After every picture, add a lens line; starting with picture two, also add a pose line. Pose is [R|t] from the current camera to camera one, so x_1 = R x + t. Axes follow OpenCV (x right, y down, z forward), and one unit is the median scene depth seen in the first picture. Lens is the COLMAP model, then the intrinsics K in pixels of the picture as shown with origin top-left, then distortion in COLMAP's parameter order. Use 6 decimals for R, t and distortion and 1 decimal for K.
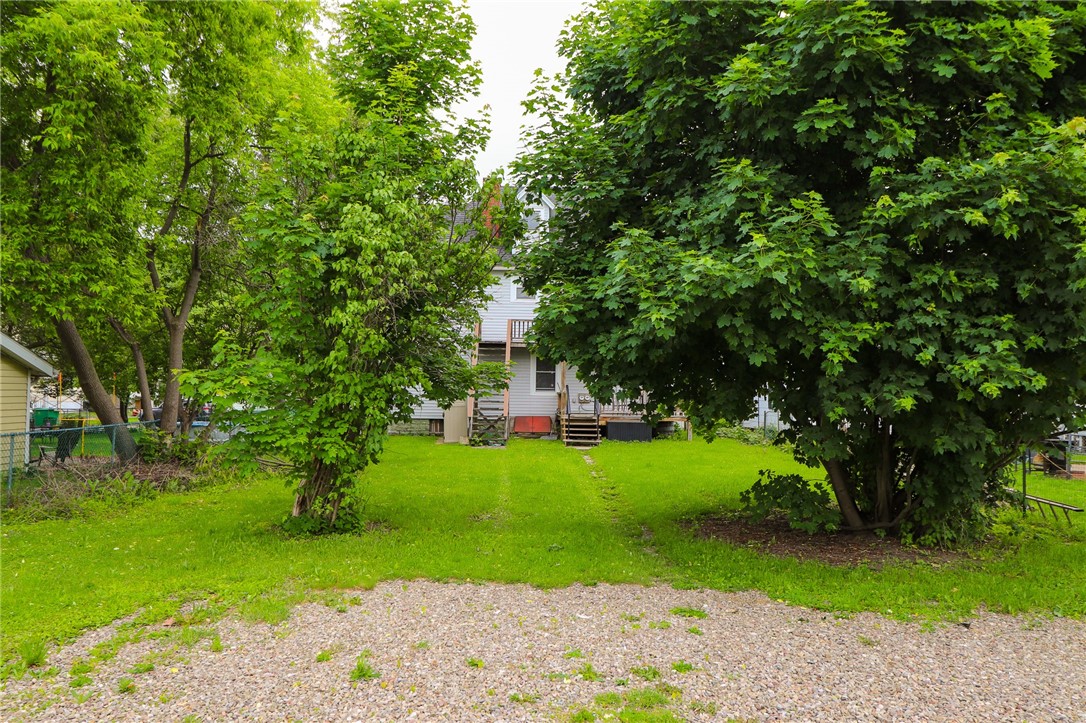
lens RADIAL K [[877.0, 0, 538.4], [0, 877.0, 364.1], [0, 0, 1]] dist [-0.006965, -0.000122]
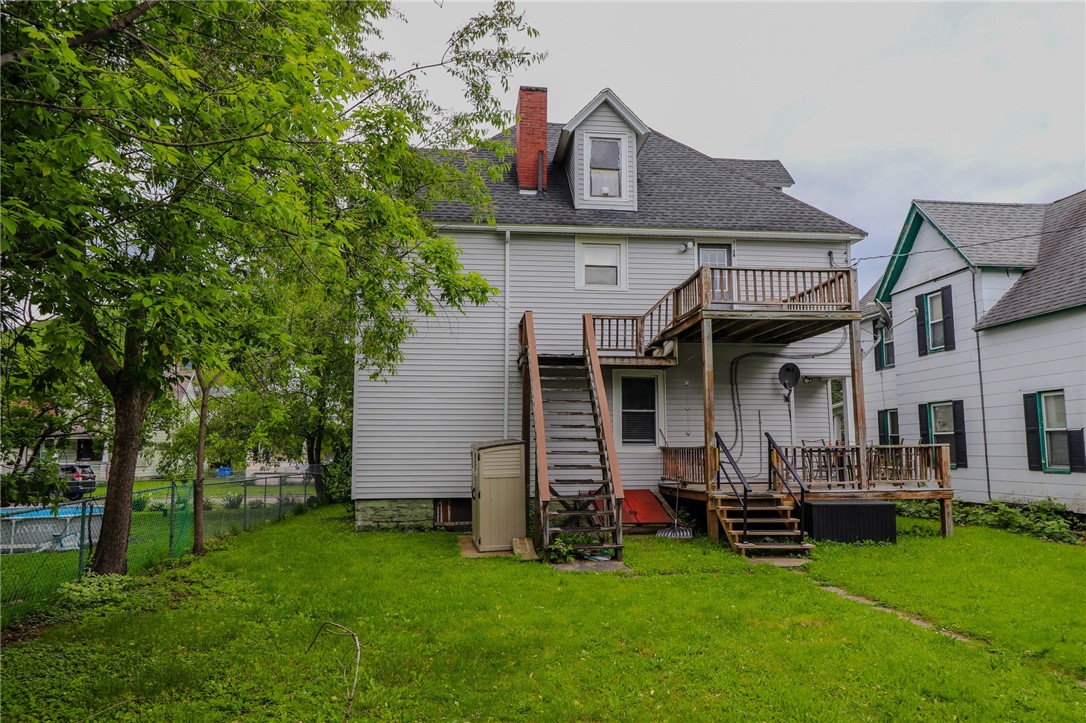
lens RADIAL K [[816.6, 0, 541.7], [0, 816.6, 358.5], [0, 0, 1]] dist [0.009109, -0.000657]
pose [[0.994936, -0.001872, 0.100489, -0.114140], [0.009331, 0.997228, -0.073813, 0.014472], [-0.100072, 0.074377, 0.992196, 0.507789]]
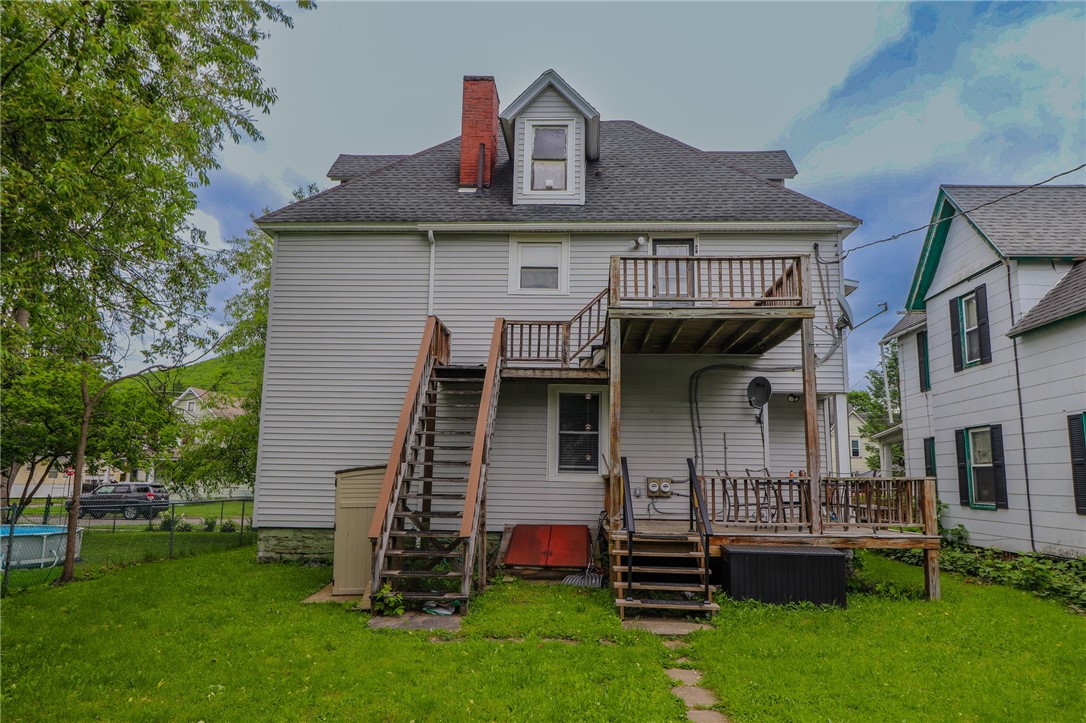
lens RADIAL K [[780.5, 0, 540.2], [0, 780.5, 356.0], [0, 0, 1]] dist [0.009279, -0.005974]
pose [[0.997799, -0.004753, -0.066147, 0.017009], [-0.003146, 0.992913, -0.118798, 0.019391], [0.066243, 0.118744, 0.990713, 0.596433]]
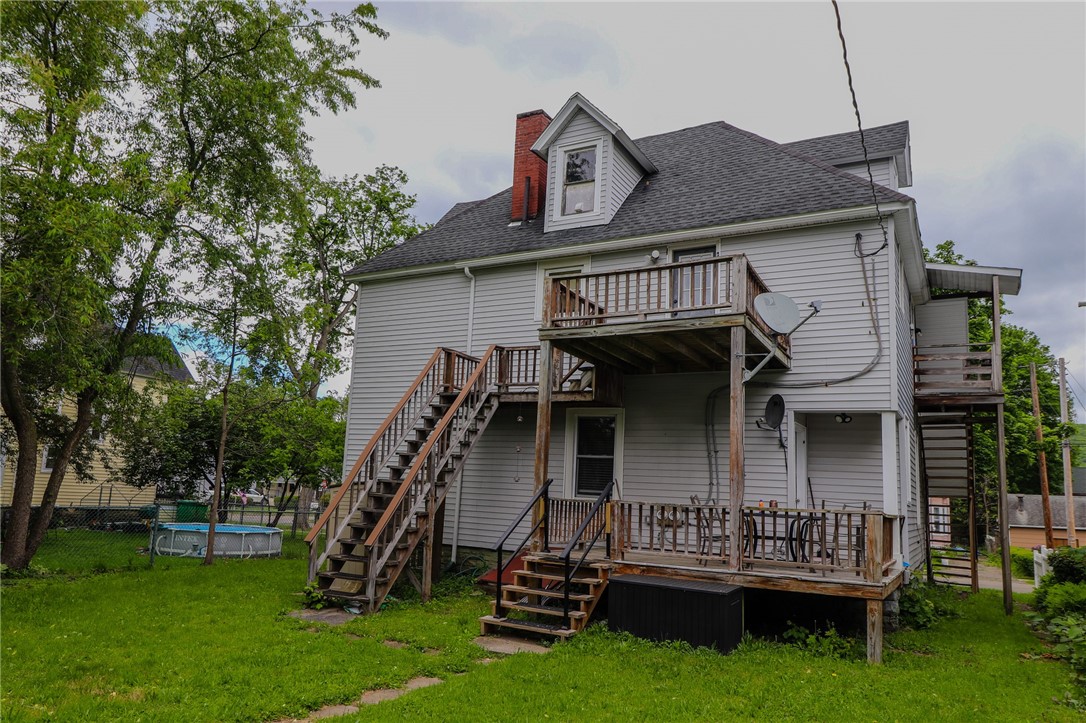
lens RADIAL K [[780.5, 0, 486.9], [0, 780.5, 389.5], [0, 0, 1]] dist [0.009279, -0.005974]
pose [[0.843611, -0.037397, -0.535652, 0.201767], [-0.024317, 0.993888, -0.107686, 0.021118], [0.536405, 0.103871, 0.837545, 0.641977]]
